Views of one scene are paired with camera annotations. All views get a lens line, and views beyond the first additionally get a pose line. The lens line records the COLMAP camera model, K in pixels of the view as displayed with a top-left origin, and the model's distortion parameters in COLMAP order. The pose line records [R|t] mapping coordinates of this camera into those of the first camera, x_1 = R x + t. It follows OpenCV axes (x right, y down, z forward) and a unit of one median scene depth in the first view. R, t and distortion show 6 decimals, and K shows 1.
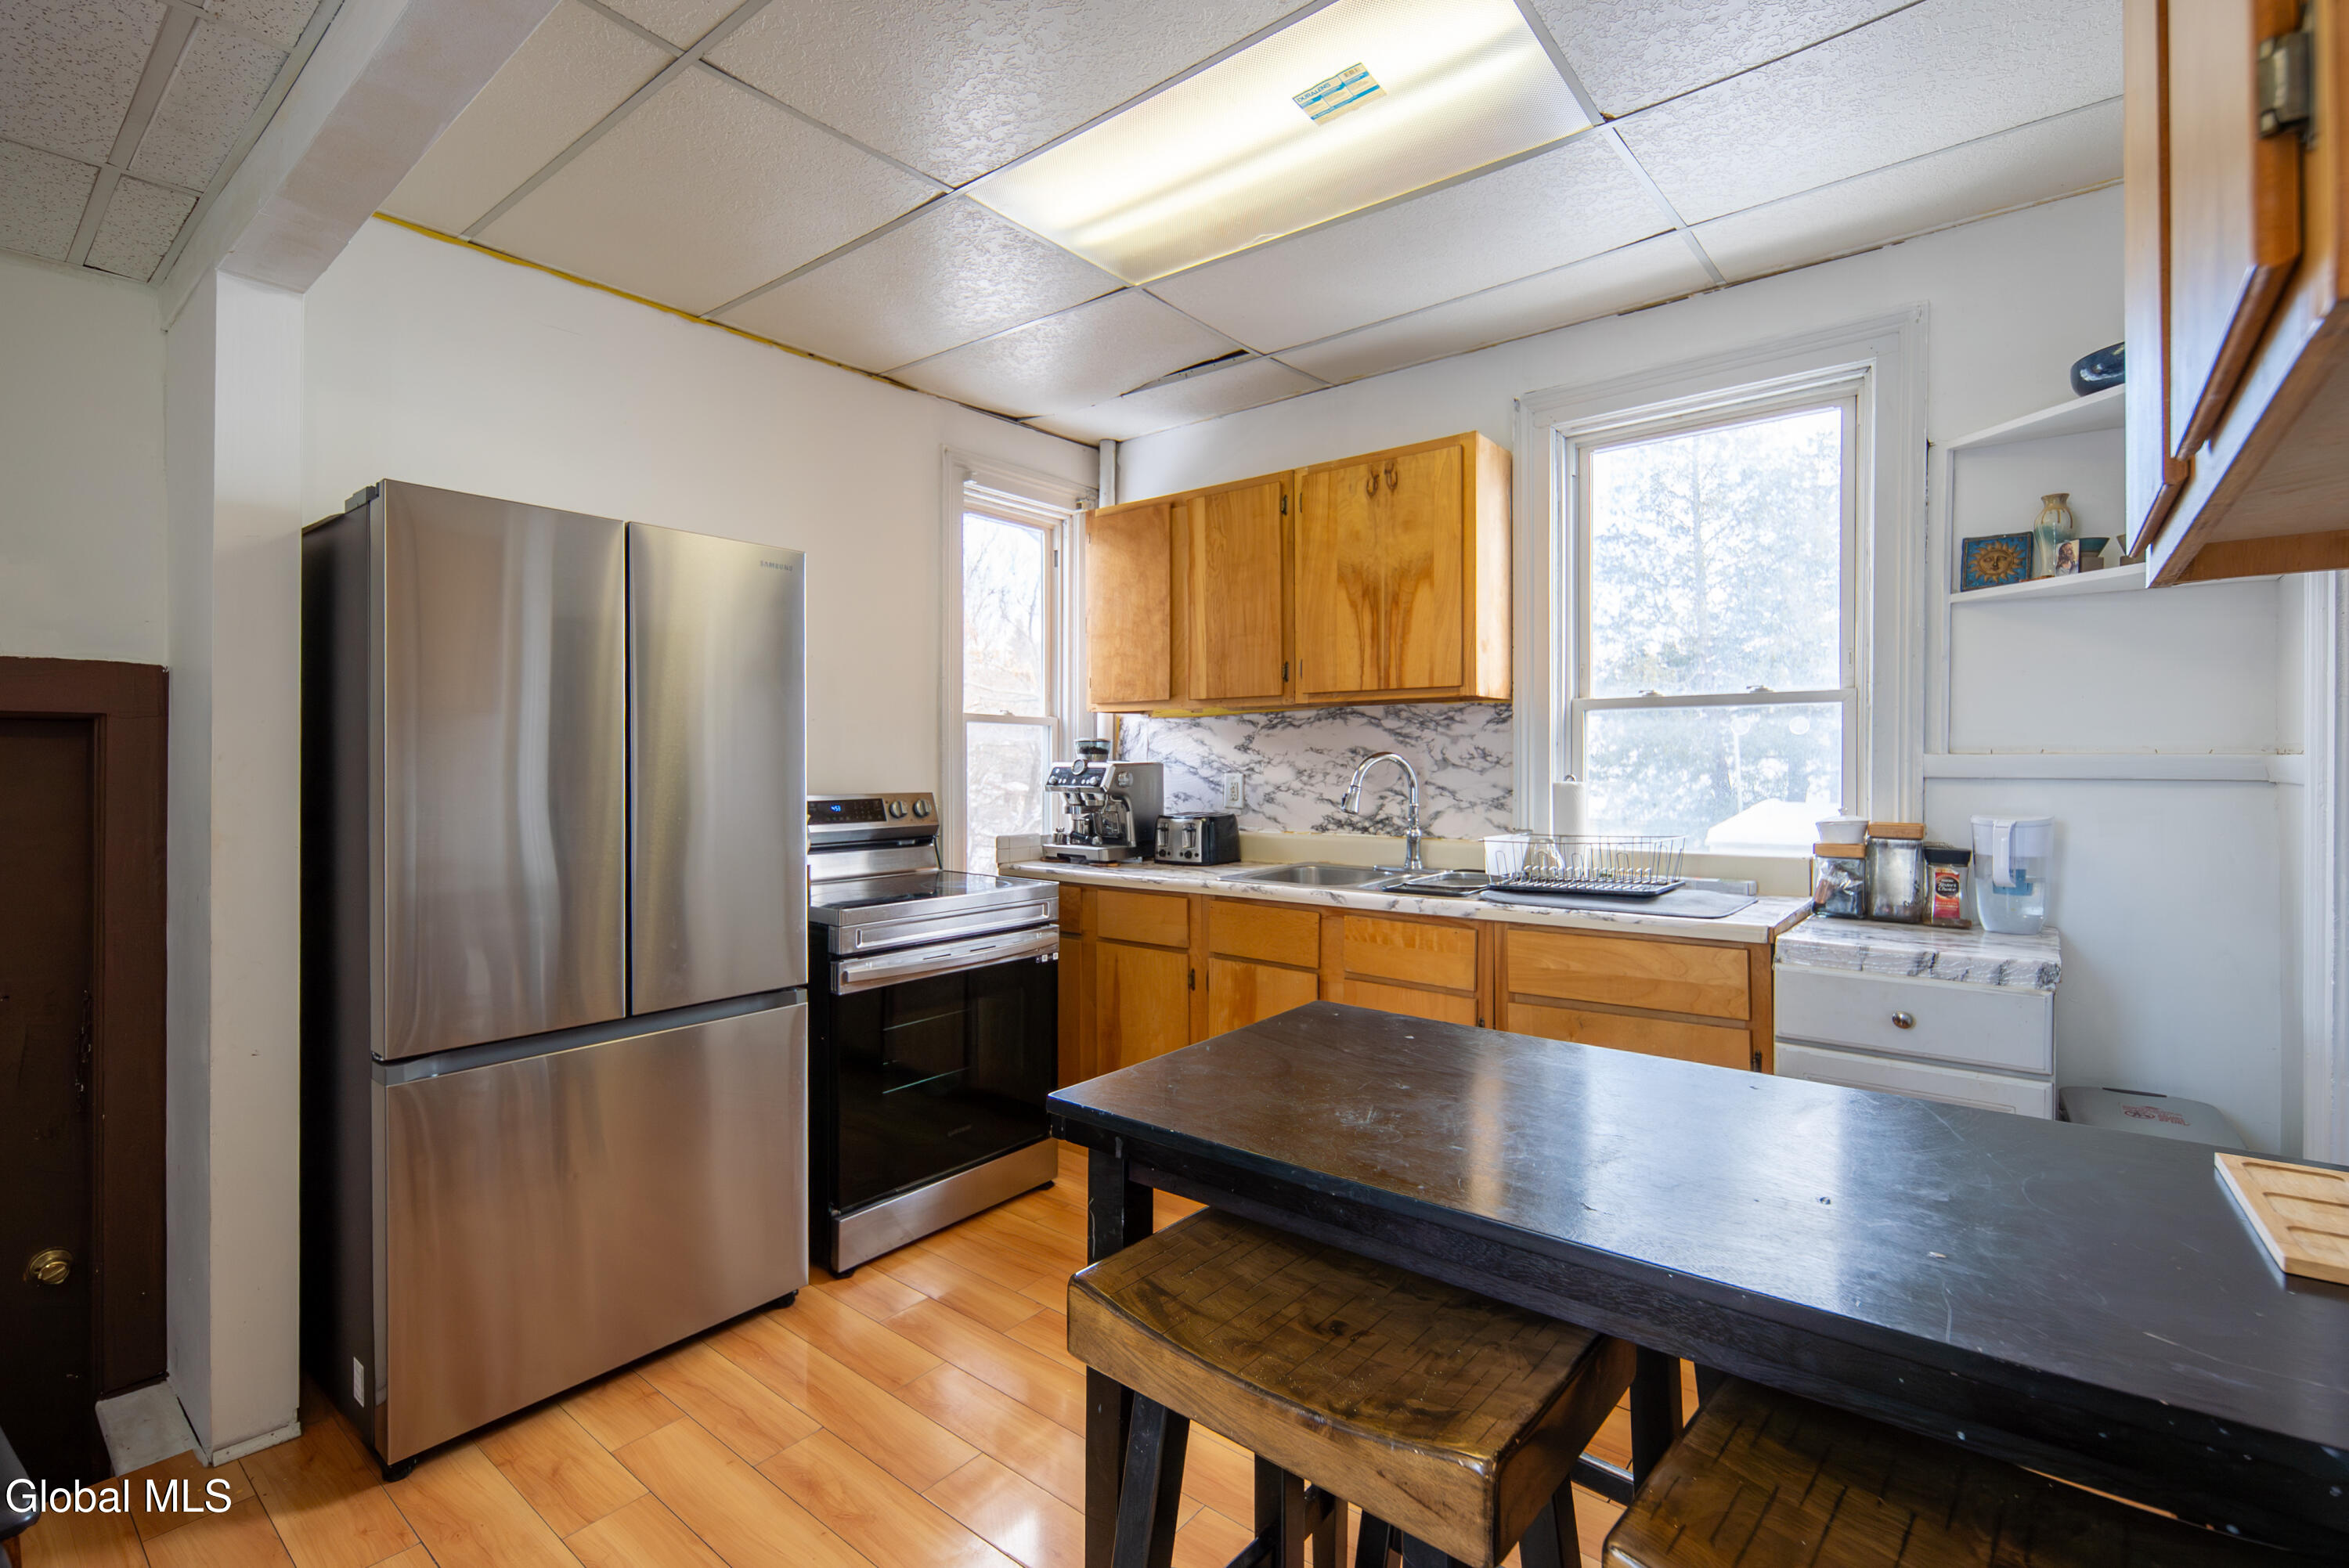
lens RADIAL K [[1061.5, 0, 1173.4], [0, 1061.5, 771.1], [0, 0, 1]] dist [-0.000106, -0.002431]
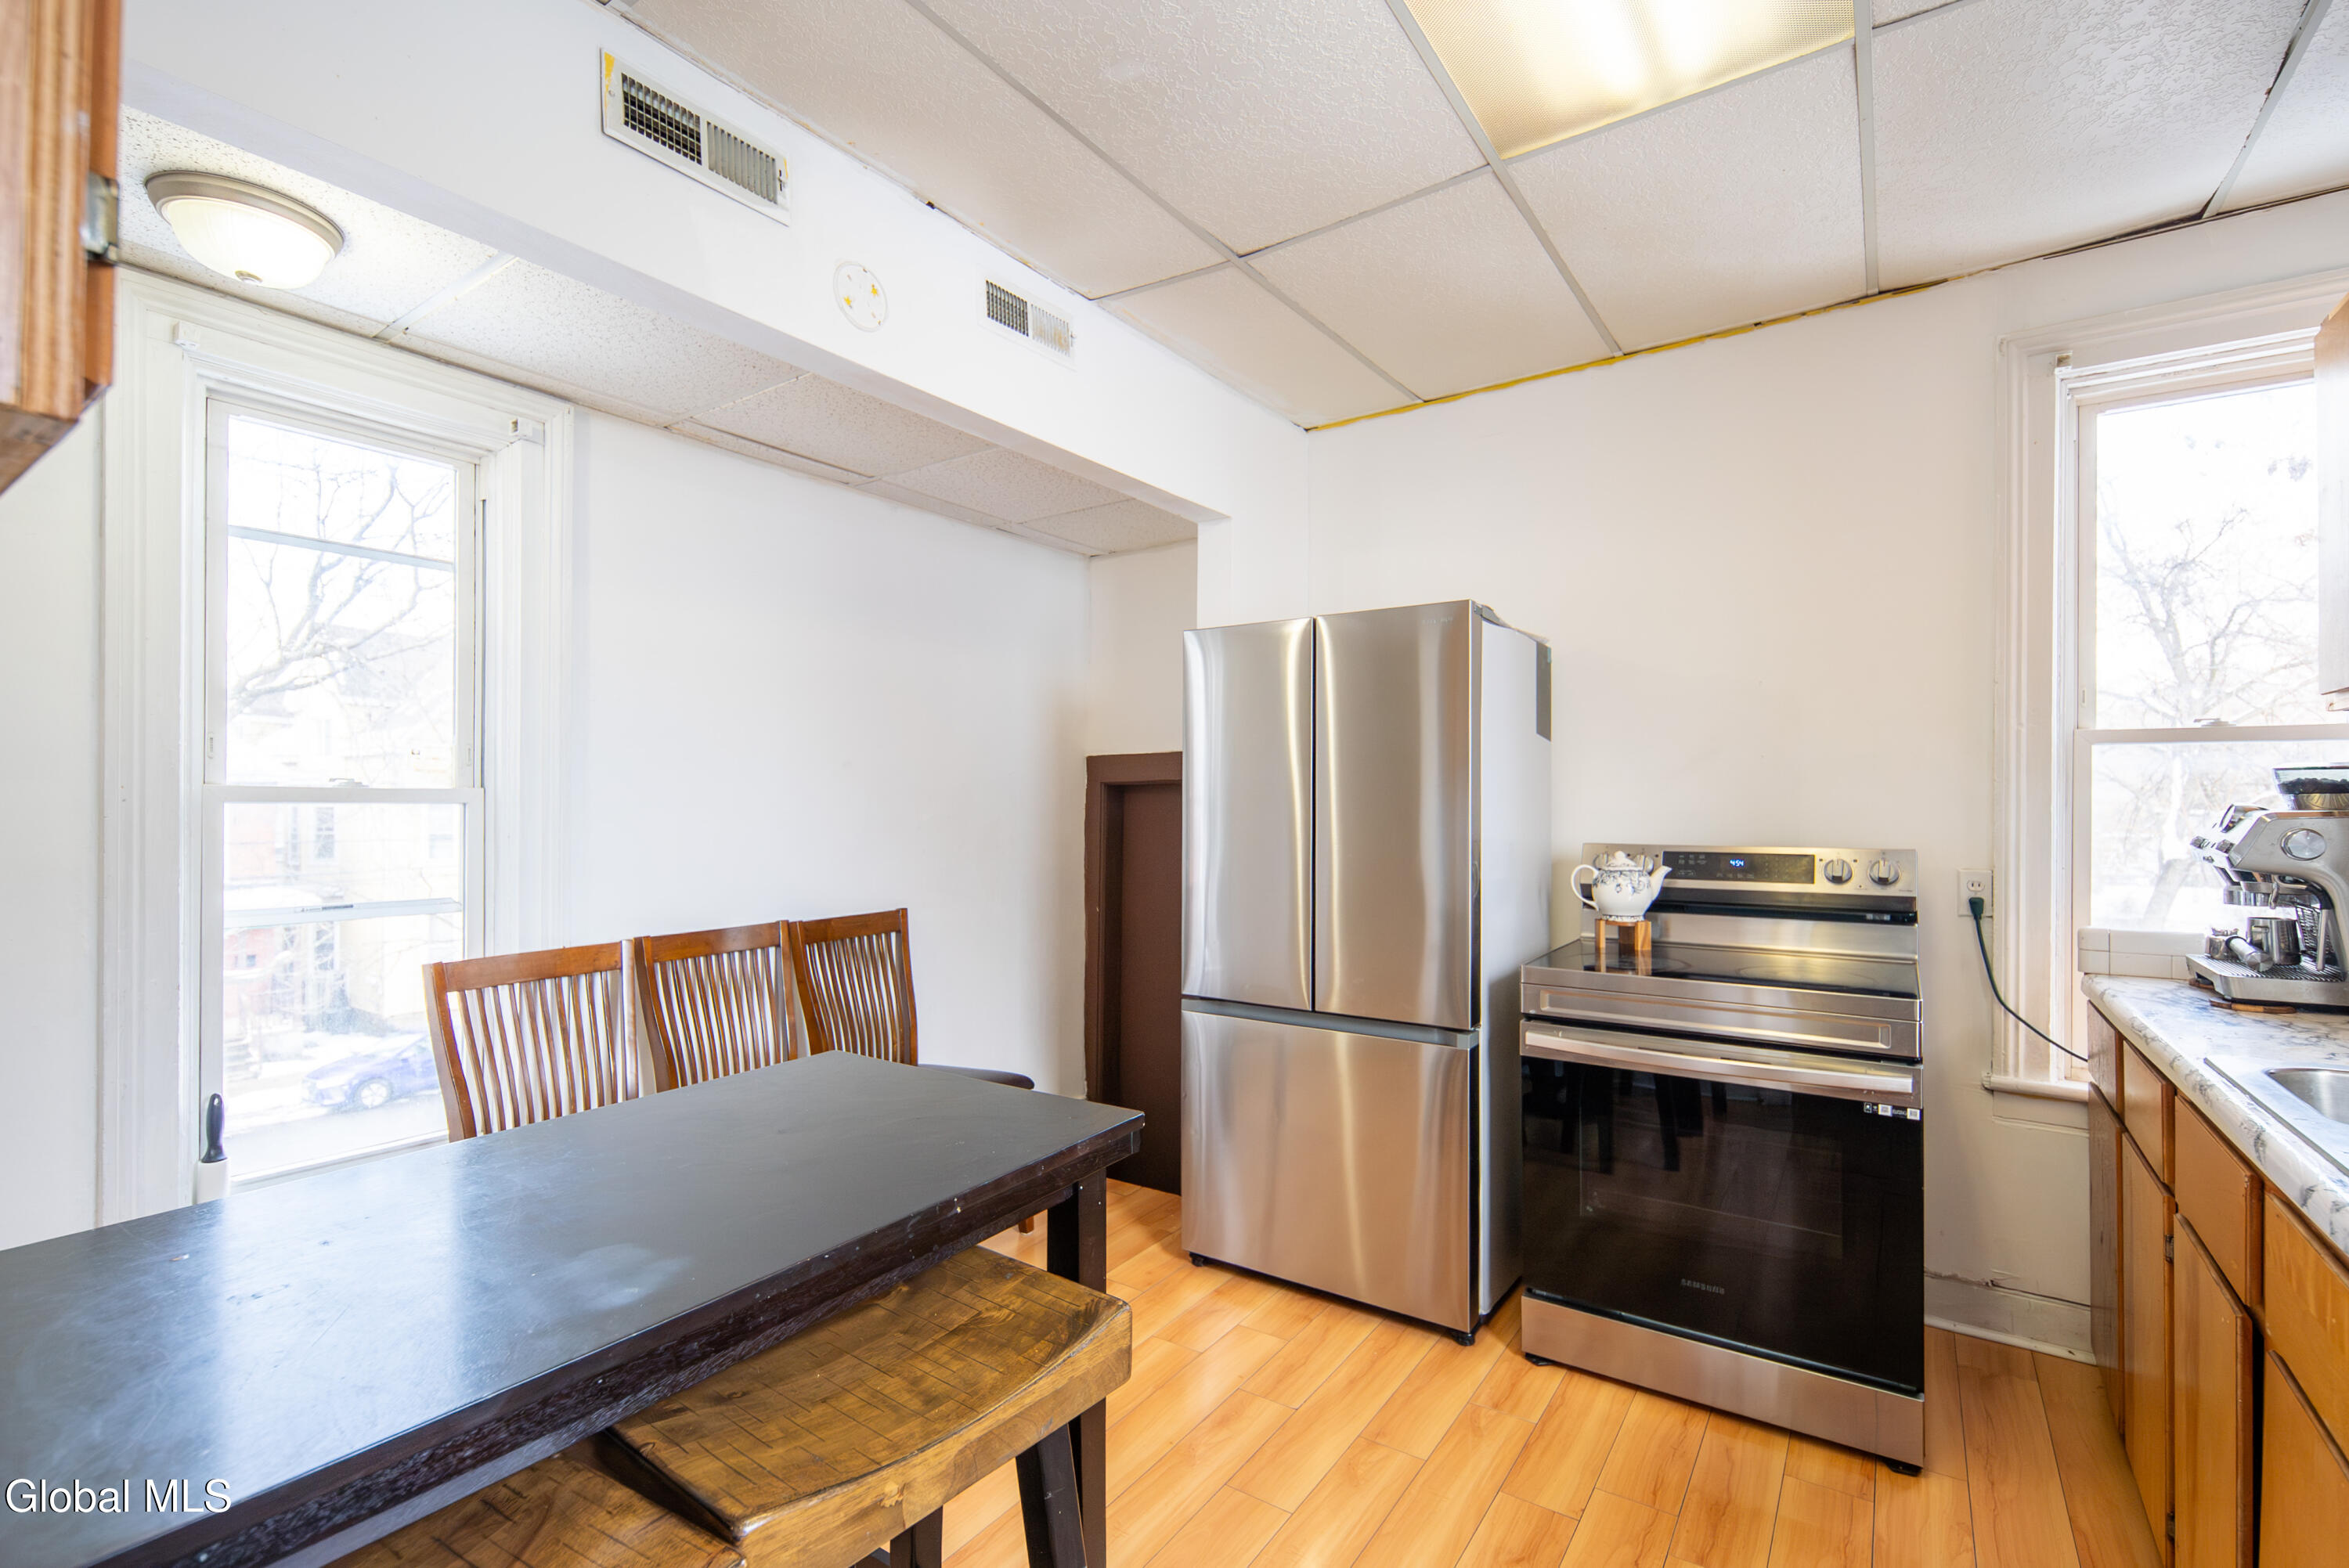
lens RADIAL K [[1061.5, 0, 1169.4], [0, 1061.5, 793.9], [0, 0, 1]] dist [-0.000106, -0.002431]
pose [[0.053844, -0.005990, -0.998531, 0.506645], [-0.006643, 0.999958, -0.006357, -0.010979], [0.998527, 0.006976, 0.053802, 0.525369]]
